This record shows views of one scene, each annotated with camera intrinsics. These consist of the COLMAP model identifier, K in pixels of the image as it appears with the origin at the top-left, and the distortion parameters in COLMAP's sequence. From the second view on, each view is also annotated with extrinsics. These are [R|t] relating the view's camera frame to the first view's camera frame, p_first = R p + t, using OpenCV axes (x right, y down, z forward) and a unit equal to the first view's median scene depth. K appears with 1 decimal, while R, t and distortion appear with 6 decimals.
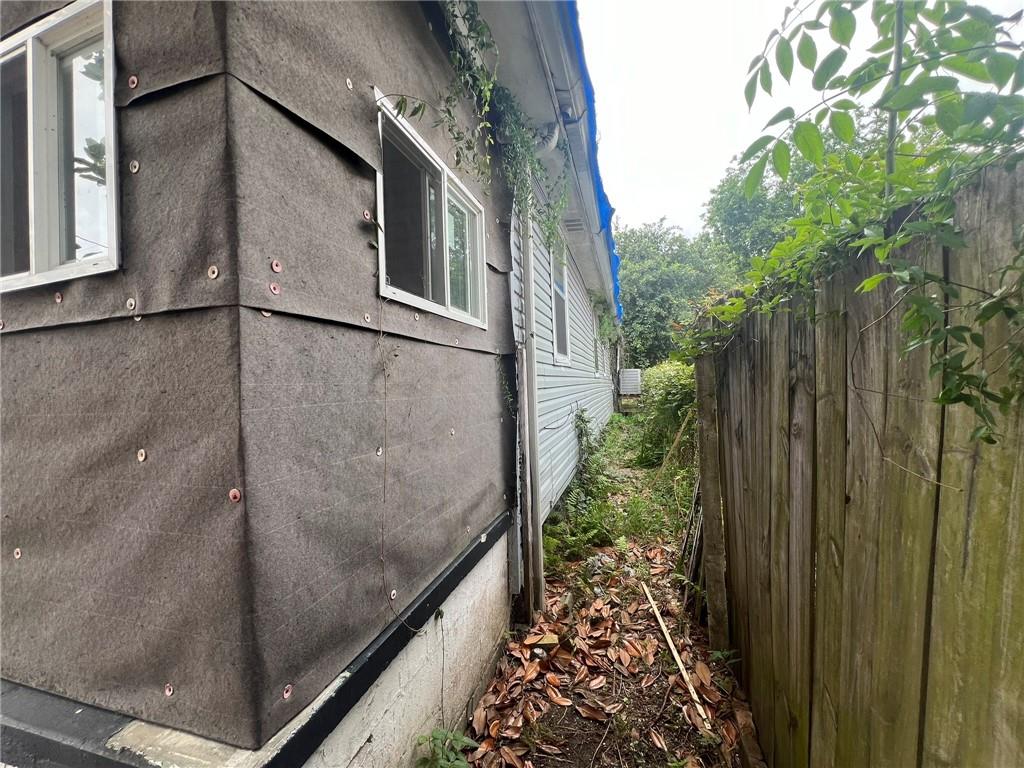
lens RADIAL K [[410.0, 0, 509.2], [0, 410.0, 384.6], [0, 0, 1]] dist [0.001085, -0.000872]
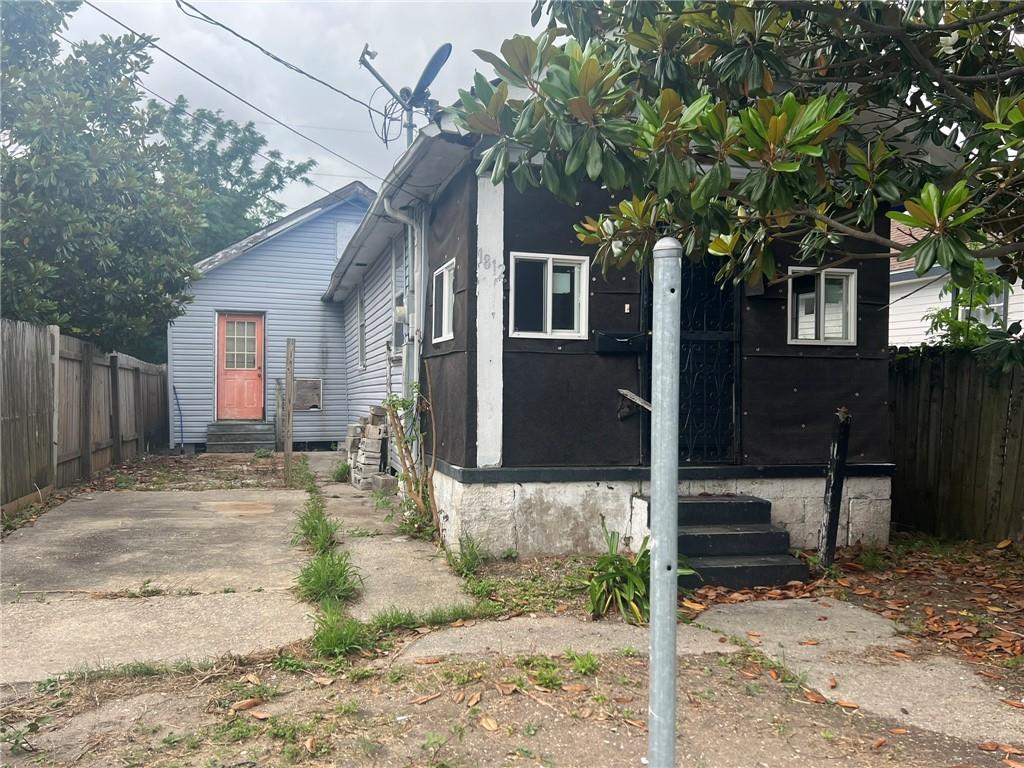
lens RADIAL K [[836.7, 0, 515.7], [0, 836.7, 389.8], [0, 0, 1]] dist [0.053623, -0.003611]
pose [[0.835914, 0.045276, 0.546989, -7.691623], [-0.040755, 0.998961, -0.020404, 0.412847], [-0.547345, -0.005237, 0.836891, -3.745753]]
